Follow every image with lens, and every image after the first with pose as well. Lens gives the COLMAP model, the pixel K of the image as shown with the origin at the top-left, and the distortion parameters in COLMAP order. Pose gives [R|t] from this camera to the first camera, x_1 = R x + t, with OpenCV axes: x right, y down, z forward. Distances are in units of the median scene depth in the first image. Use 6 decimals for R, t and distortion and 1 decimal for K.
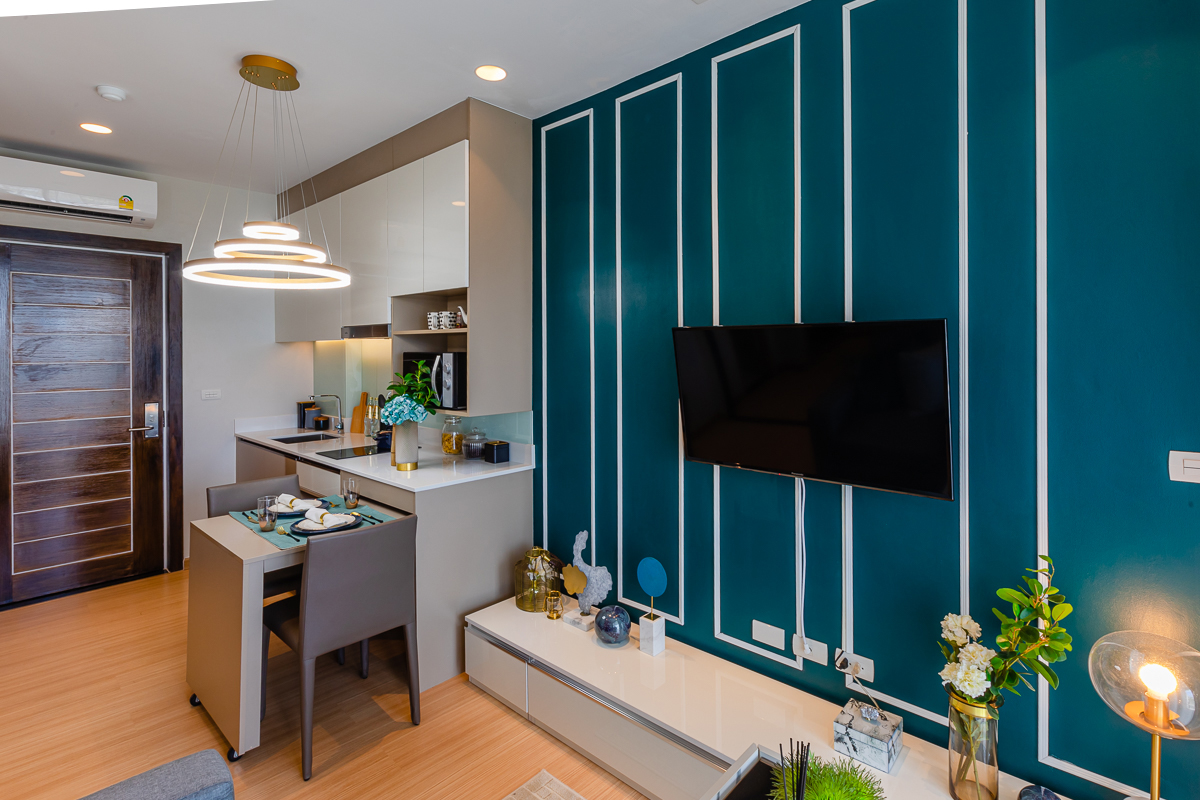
lens RADIAL K [[577.5, 0, 600.4], [0, 577.5, 356.3], [0, 0, 1]] dist [0.017485, -0.000703]
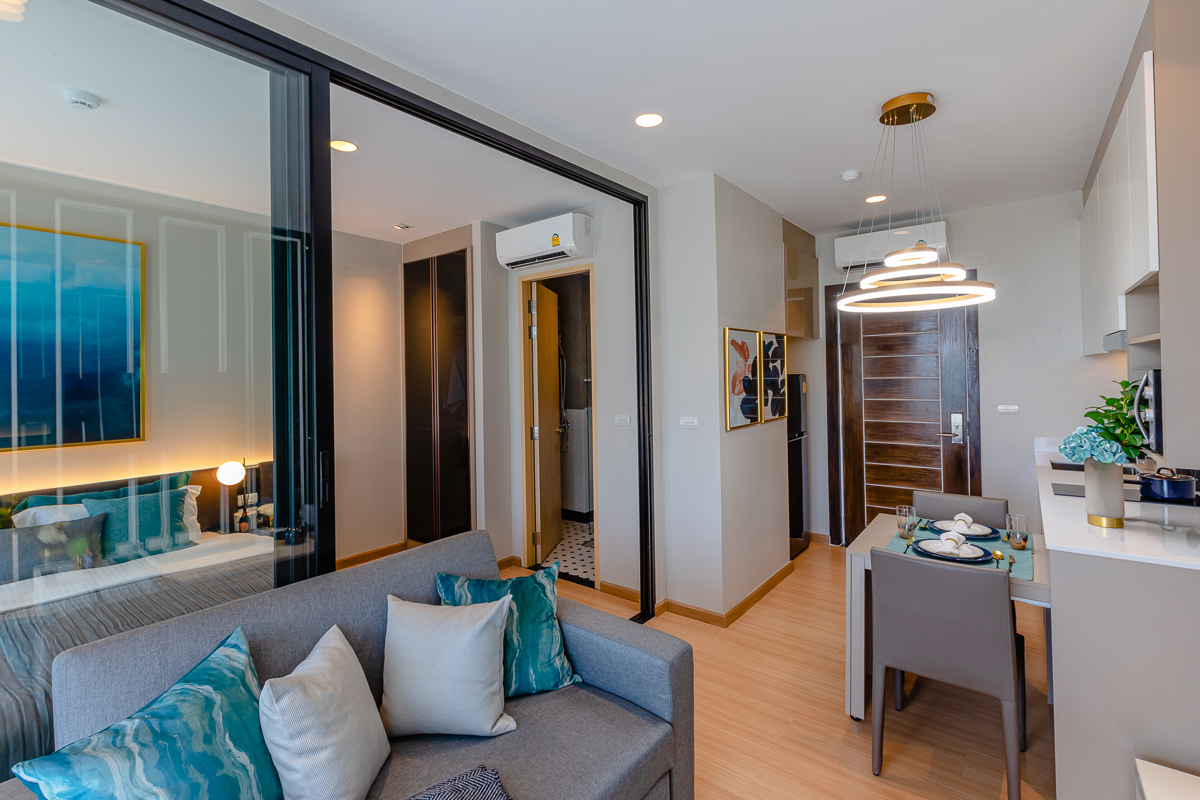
lens RADIAL K [[555.8, 0, 611.3], [0, 555.8, 365.5], [0, 0, 1]] dist [0.002422, 0.000055]
pose [[0.105279, -0.012897, -0.994359, 0.368412], [0.009396, 0.999884, -0.011974, -0.010024], [0.994398, -0.008083, 0.105388, 0.333947]]
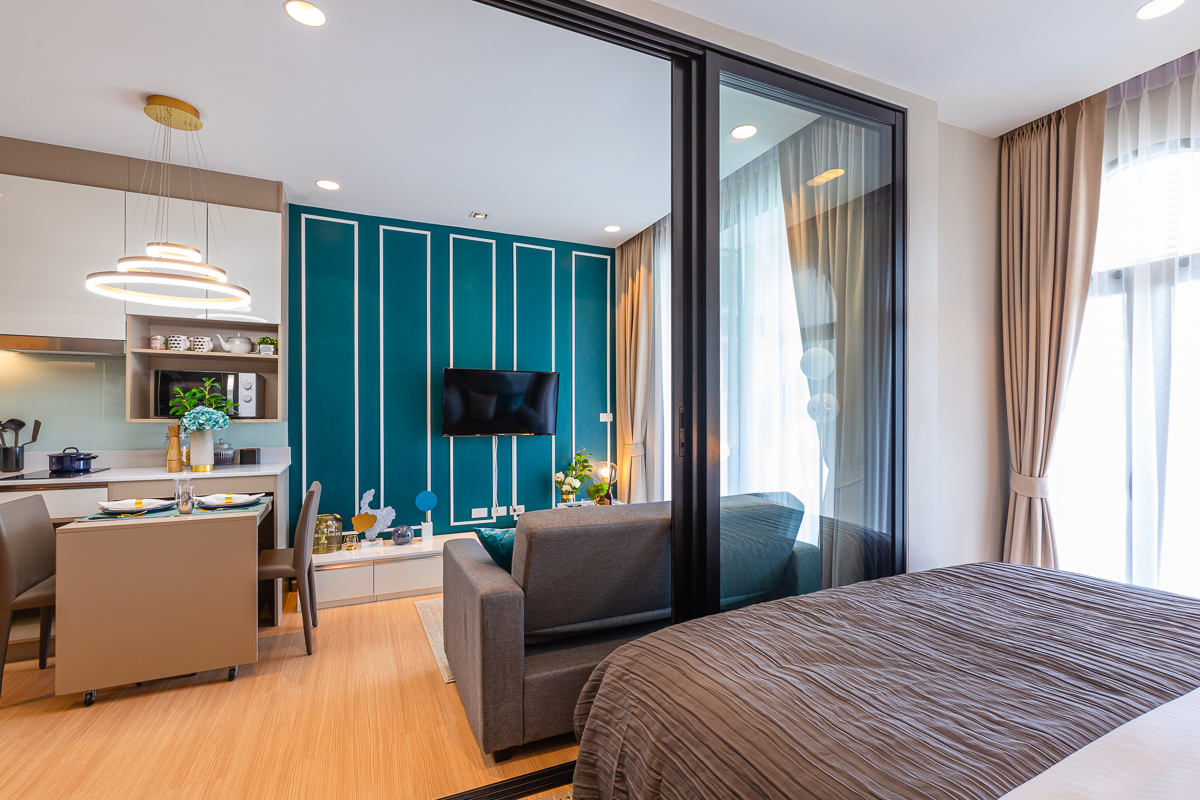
lens RADIAL K [[555.8, 0, 611.3], [0, 555.8, 365.5], [0, 0, 1]] dist [0.002422, 0.000055]
pose [[0.380911, 0.070902, 0.921889, -1.218428], [-0.004720, 0.997192, -0.074743, 0.071874], [-0.924599, 0.024119, 0.380176, -0.206247]]
